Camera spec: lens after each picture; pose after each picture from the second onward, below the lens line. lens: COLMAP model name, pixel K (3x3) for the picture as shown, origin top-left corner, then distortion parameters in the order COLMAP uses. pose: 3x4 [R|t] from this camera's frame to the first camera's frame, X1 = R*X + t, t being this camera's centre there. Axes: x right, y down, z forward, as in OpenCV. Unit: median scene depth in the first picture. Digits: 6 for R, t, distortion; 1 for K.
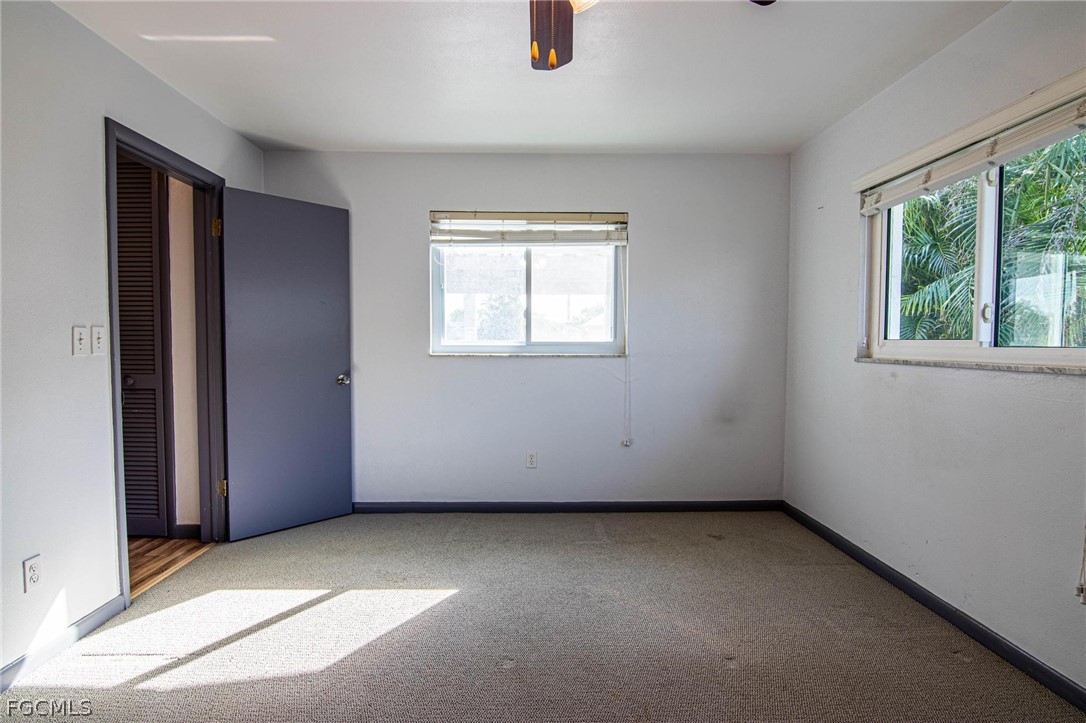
lens RADIAL K [[559.5, 0, 535.4], [0, 559.5, 364.4], [0, 0, 1]] dist [-0.005186, -0.000710]
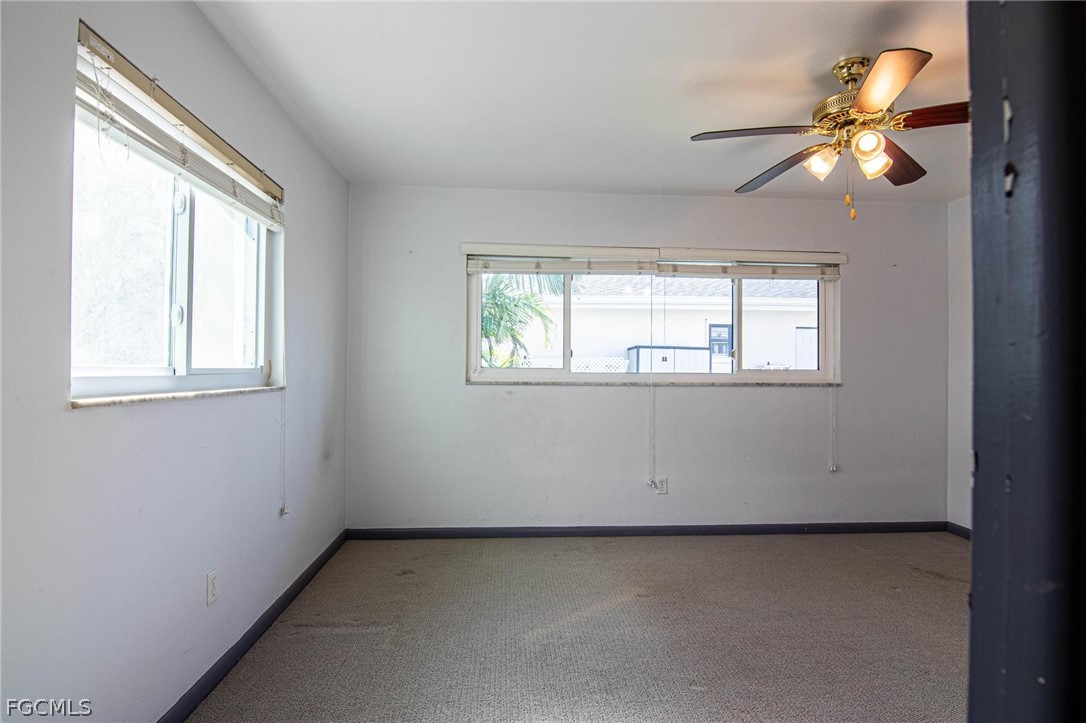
lens RADIAL K [[559.5, 0, 535.4], [0, 559.5, 364.4], [0, 0, 1]] dist [-0.005186, -0.000710]
pose [[-0.054465, 0.008899, 0.998476, -0.686560], [0.034153, 0.999392, -0.007044, -0.035522], [-0.997931, 0.033717, -0.054736, 0.866883]]
